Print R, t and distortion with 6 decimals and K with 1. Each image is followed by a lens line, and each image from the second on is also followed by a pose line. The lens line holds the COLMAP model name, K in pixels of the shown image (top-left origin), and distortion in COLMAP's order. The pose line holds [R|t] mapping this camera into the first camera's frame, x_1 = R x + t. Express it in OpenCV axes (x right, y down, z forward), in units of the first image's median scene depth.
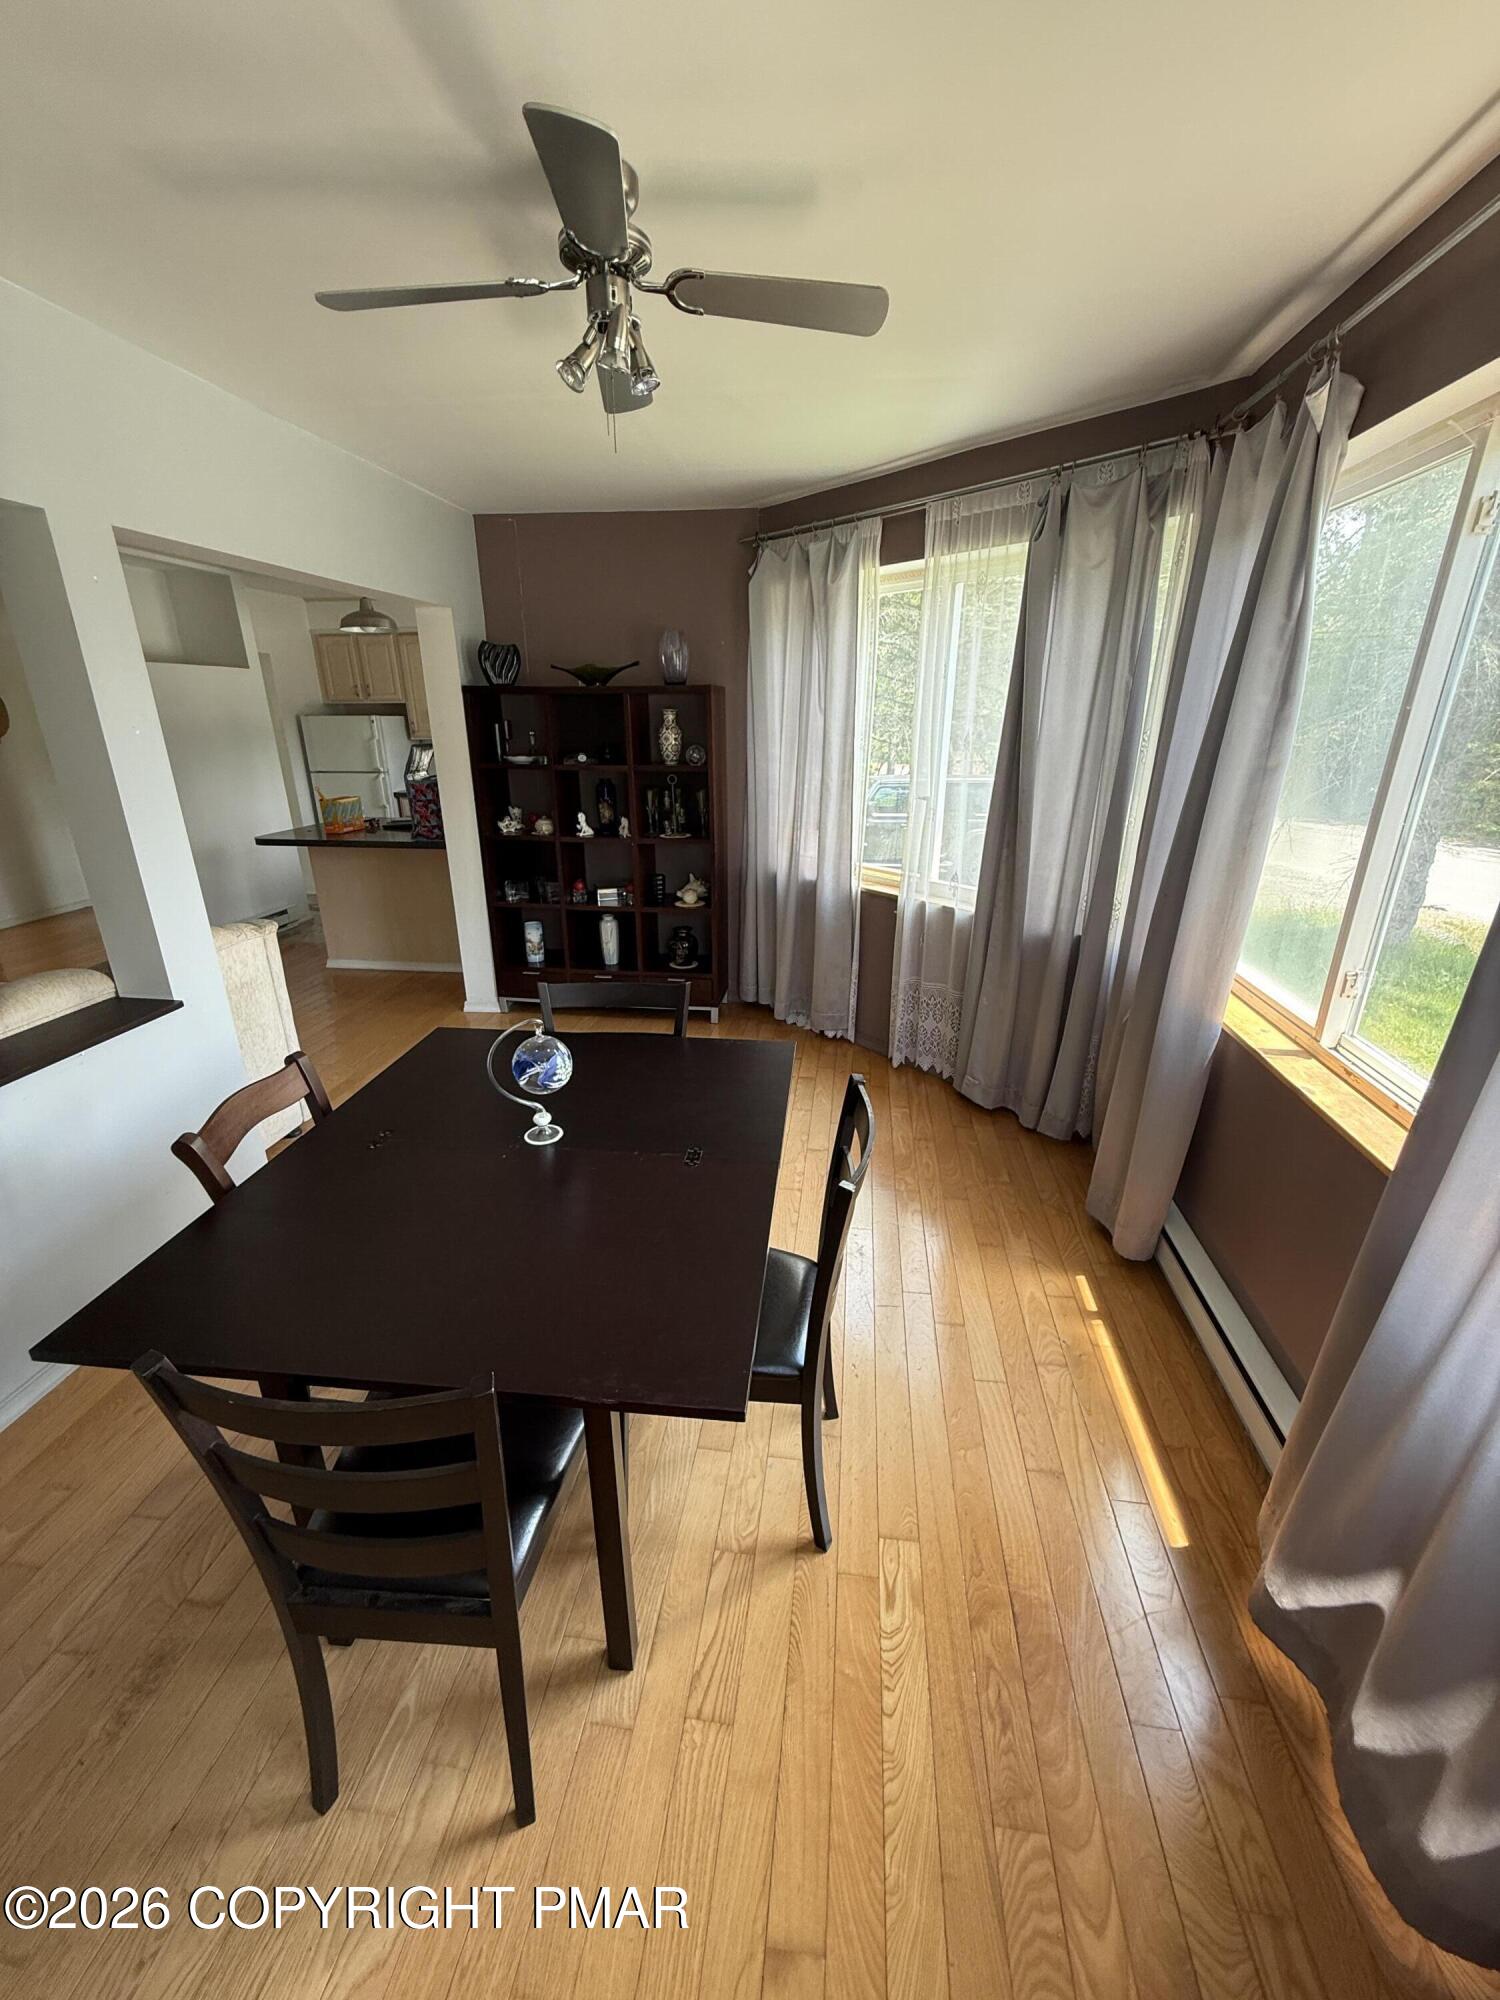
lens RADIAL K [[789.4, 0, 754.5], [0, 789.4, 1006.2], [0, 0, 1]] dist [-0.001527, 0.000031]
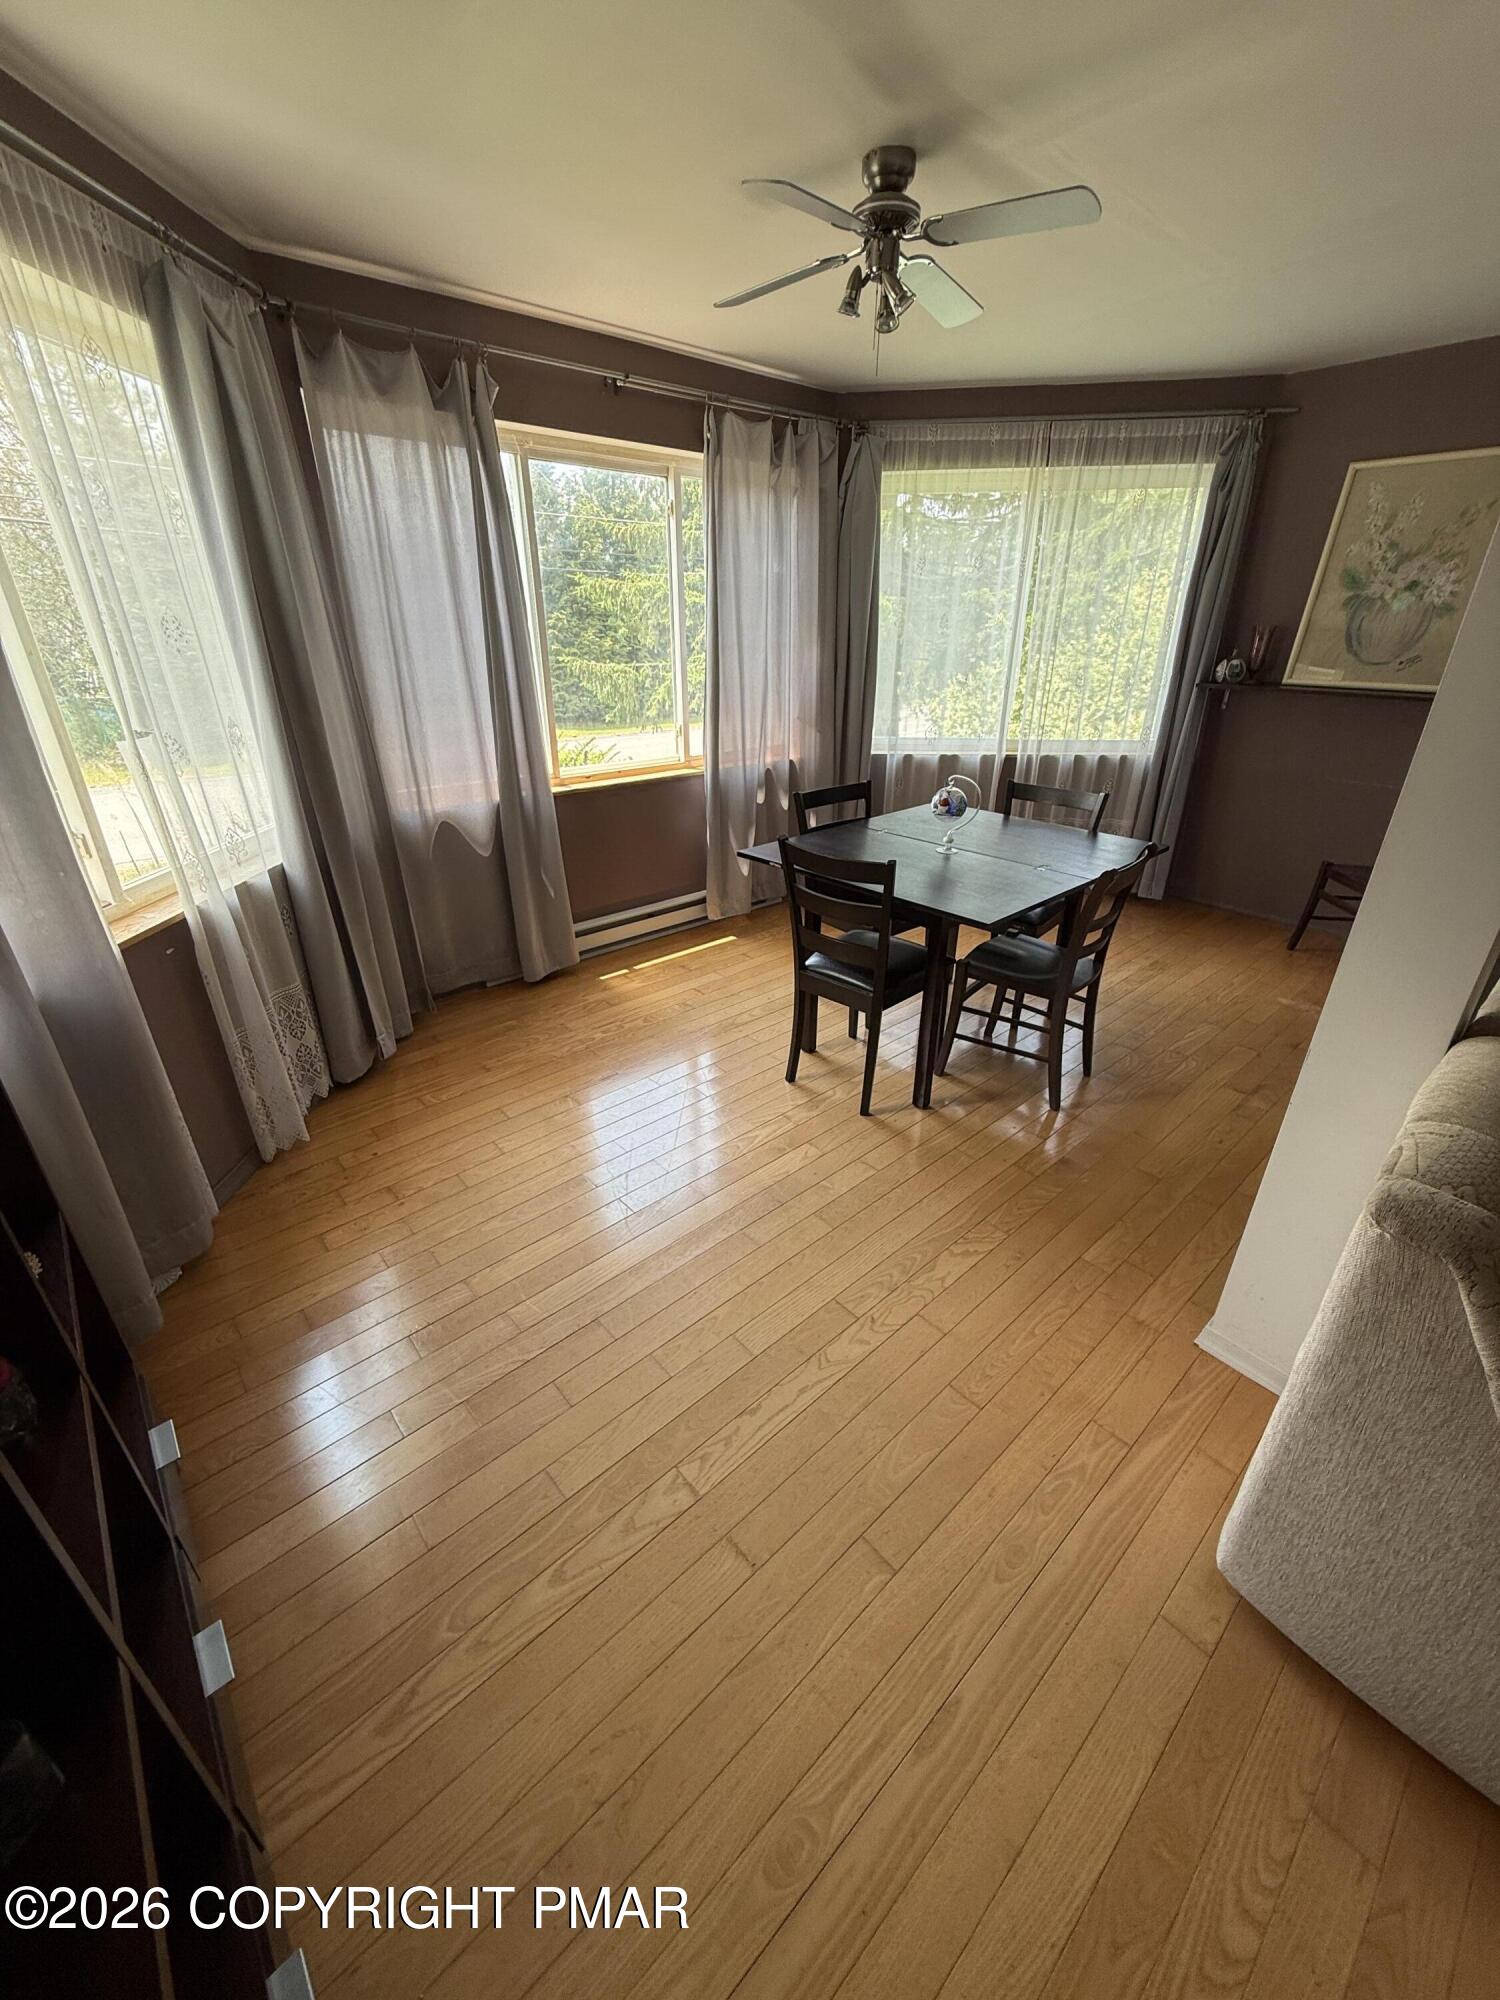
lens RADIAL K [[789.4, 0, 756.5], [0, 789.4, 995.6], [0, 0, 1]] dist [-0.001527, 0.000031]
pose [[-0.747033, -0.294857, 0.595820, -0.745520], [0.232561, 0.723715, 0.649732, -0.566241], [-0.622782, 0.623936, -0.472066, 1.592249]]
